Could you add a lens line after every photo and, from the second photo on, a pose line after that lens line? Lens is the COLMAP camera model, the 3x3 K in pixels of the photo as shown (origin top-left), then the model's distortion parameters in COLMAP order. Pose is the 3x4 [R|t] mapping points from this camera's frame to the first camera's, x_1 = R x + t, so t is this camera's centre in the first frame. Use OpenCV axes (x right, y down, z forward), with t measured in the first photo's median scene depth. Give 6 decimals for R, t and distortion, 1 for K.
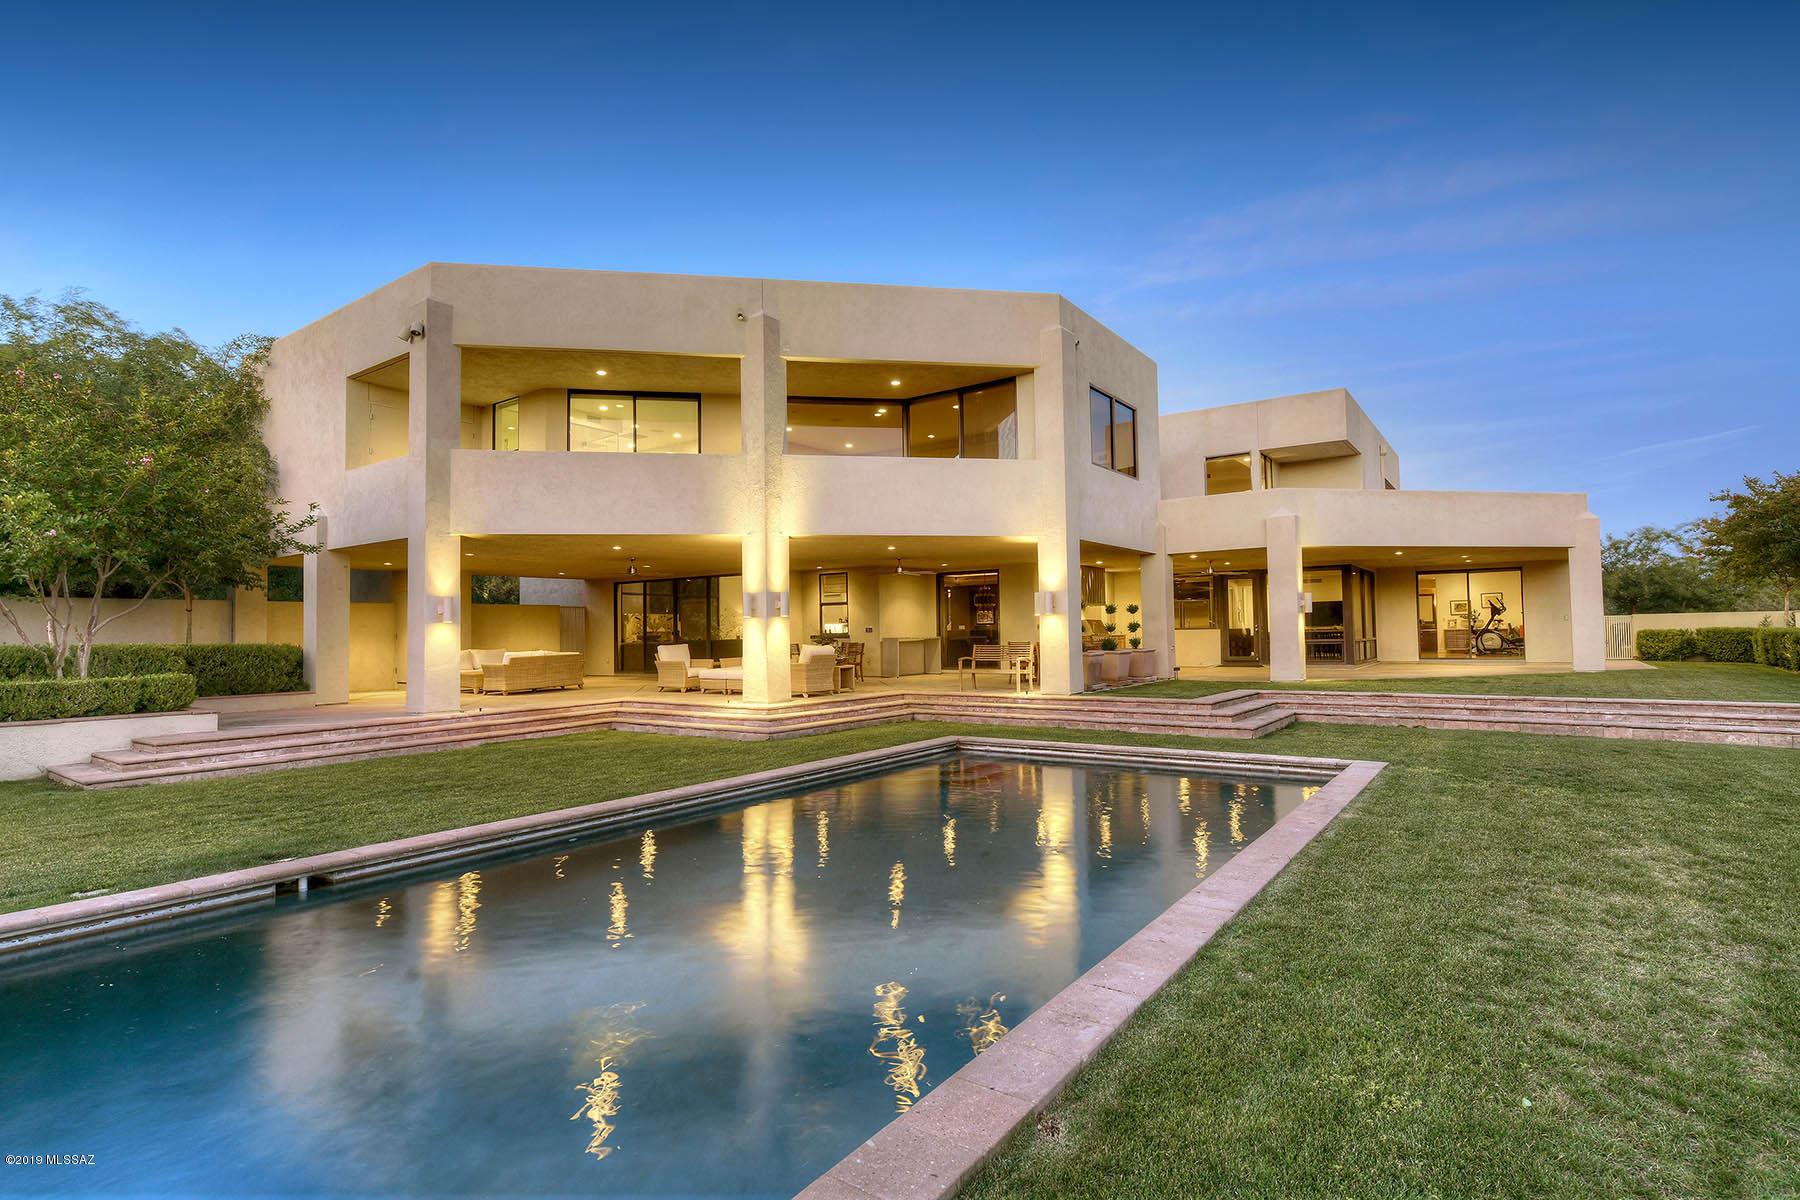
lens RADIAL K [[864.0, 0, 900.0], [0, 864.0, 600.0], [0, 0, 1]] dist [-0.013859, -0.000196]
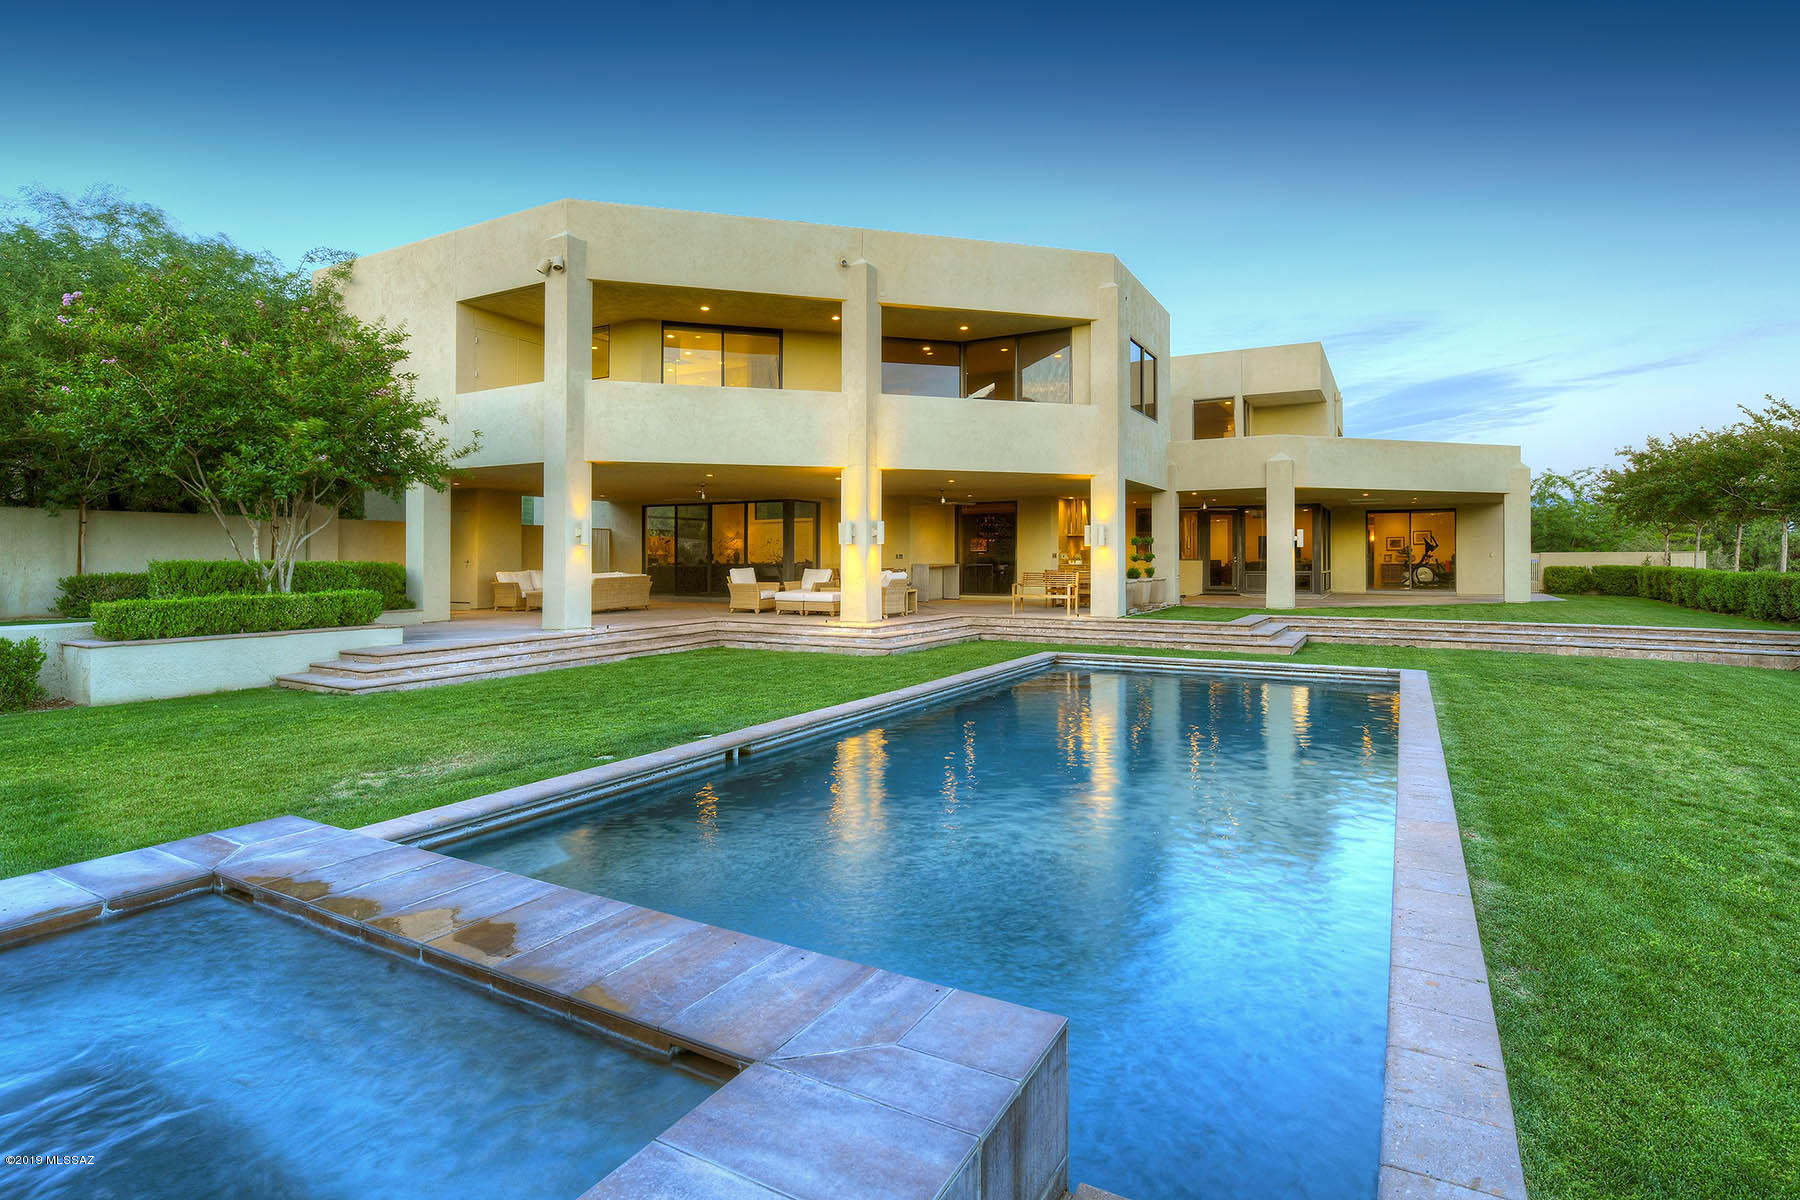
lens RADIAL K [[916.3, 0, 900.8], [0, 916.3, 551.9], [0, 0, 1]] dist [-0.017165, -0.000267]
pose [[0.991643, 0.015712, 0.128051, -0.228804], [-0.019559, 0.999393, 0.028844, -0.003808], [-0.127520, -0.031107, 0.991348, -0.132316]]
